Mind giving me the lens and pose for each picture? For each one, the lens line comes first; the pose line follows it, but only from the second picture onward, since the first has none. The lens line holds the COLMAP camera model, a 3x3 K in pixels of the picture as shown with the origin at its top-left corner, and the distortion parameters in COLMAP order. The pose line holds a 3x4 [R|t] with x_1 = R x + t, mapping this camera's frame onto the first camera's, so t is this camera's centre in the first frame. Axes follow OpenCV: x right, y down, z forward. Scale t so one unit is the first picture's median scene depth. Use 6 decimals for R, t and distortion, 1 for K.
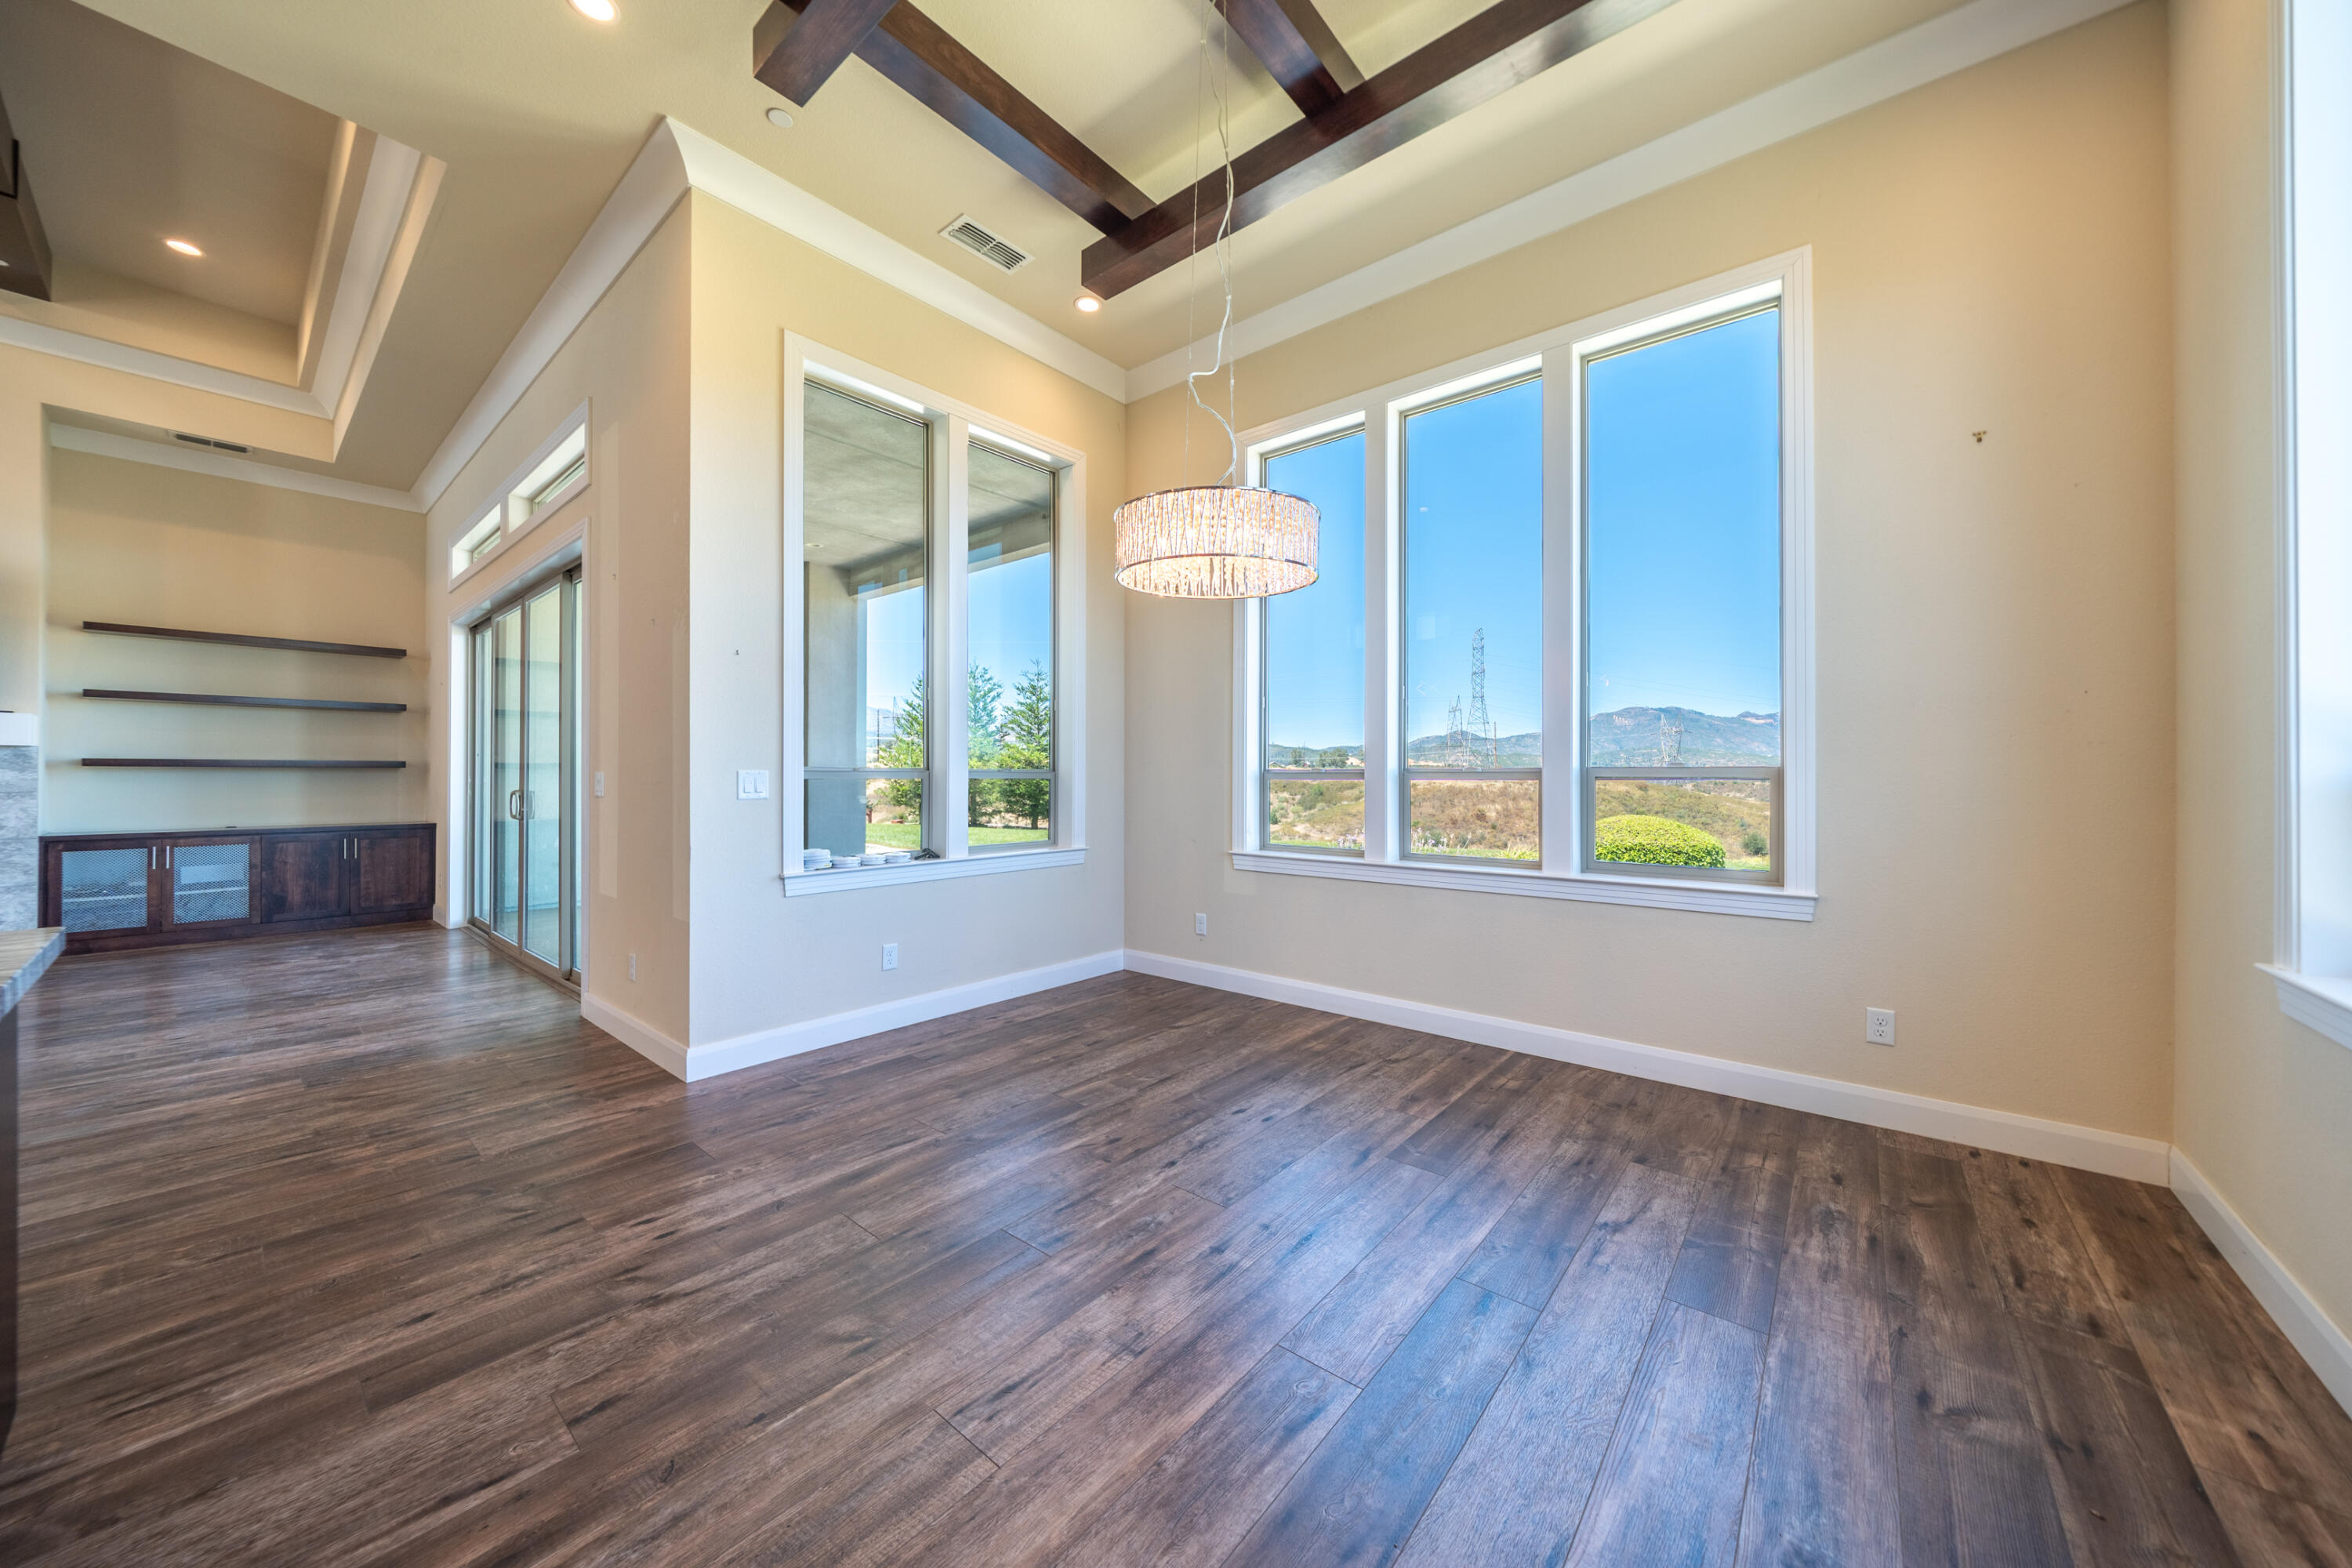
lens RADIAL K [[807.4, 0, 1191.9], [0, 807.4, 770.7], [0, 0, 1]] dist [-0.004212, 0.000328]
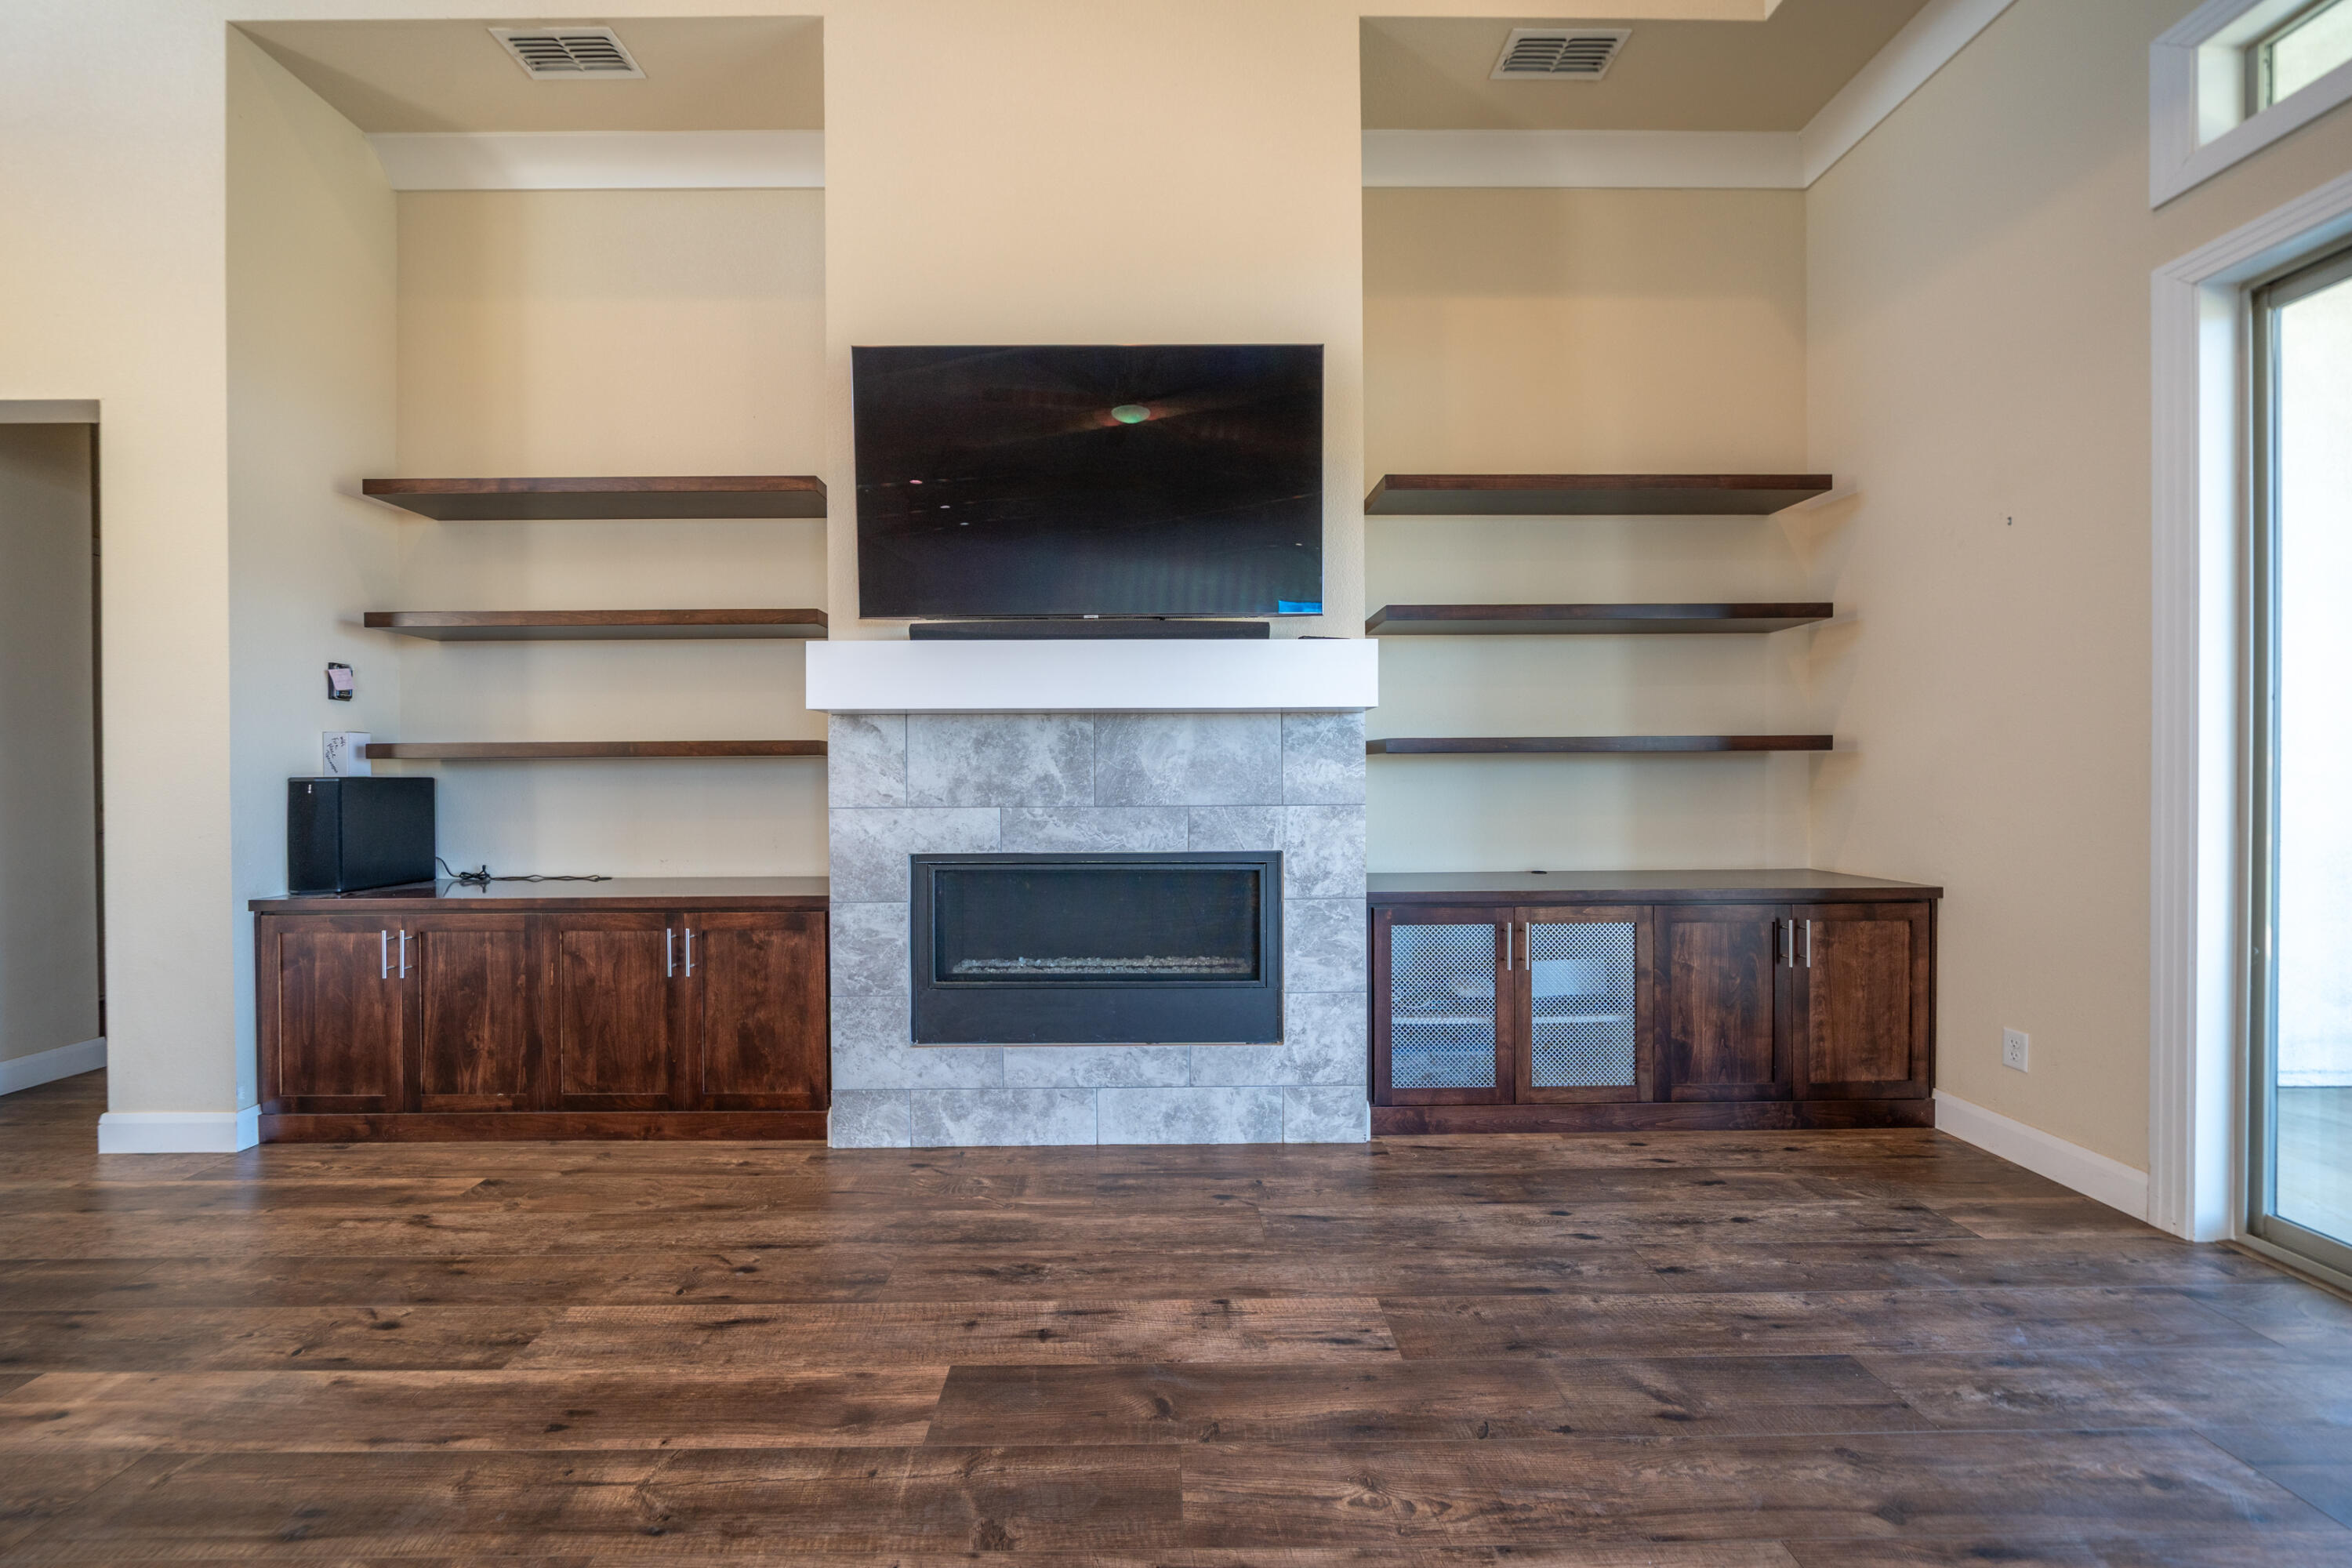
lens RADIAL K [[825.7, 0, 1165.8], [0, 825.7, 778.9], [0, 0, 1]] dist [-0.004460, 0.000038]
pose [[0.640689, 0.000093, -0.767800, -1.856369], [0.013559, 0.999843, 0.011436, 0.004916], [0.767681, -0.017738, 0.640587, 0.951423]]
